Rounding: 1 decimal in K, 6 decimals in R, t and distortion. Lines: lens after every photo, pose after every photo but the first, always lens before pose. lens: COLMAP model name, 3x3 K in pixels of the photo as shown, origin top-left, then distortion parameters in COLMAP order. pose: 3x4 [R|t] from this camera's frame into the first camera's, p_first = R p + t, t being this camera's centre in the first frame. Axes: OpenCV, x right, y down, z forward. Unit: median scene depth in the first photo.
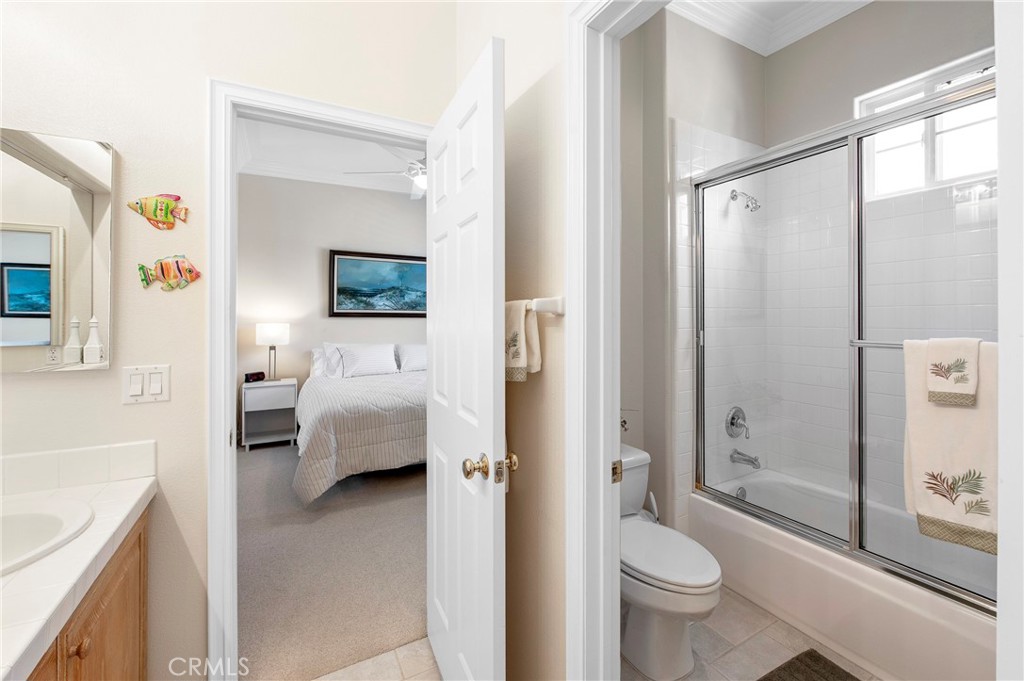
lens RADIAL K [[422.7, 0, 512.9], [0, 422.7, 321.4], [0, 0, 1]] dist [-0.006388, -0.000659]
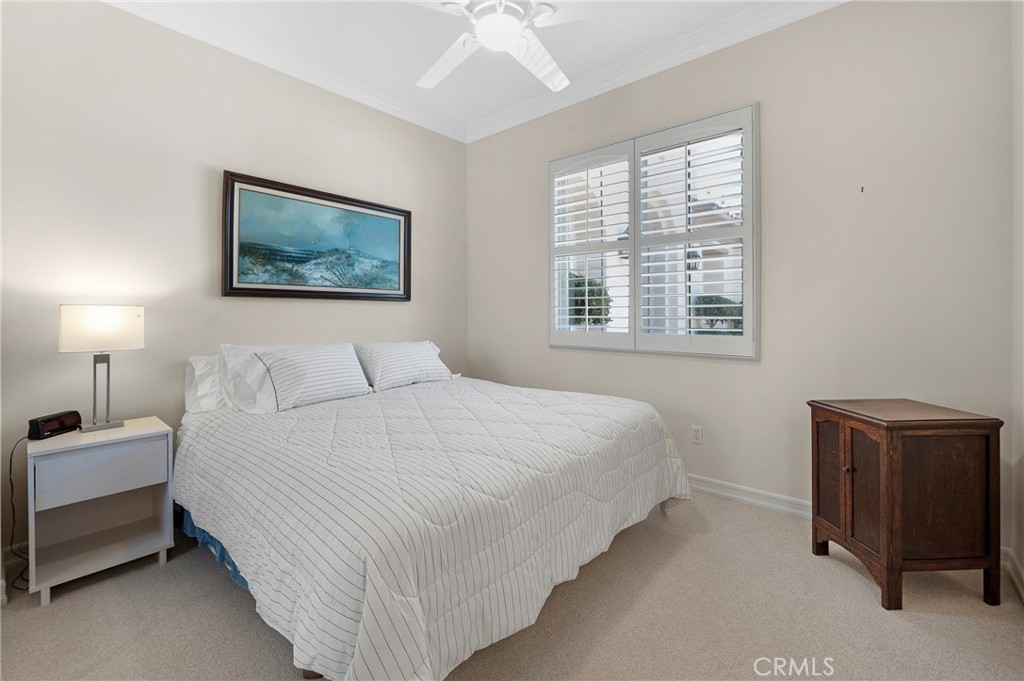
lens RADIAL K [[428.9, 0, 515.2], [0, 428.9, 316.7], [0, 0, 1]] dist [-0.005308, -0.000850]
pose [[0.937430, -0.002981, 0.348161, -0.273540], [0.000410, 0.999972, 0.007459, 0.011743], [-0.348174, -0.006850, 0.937405, 0.355832]]
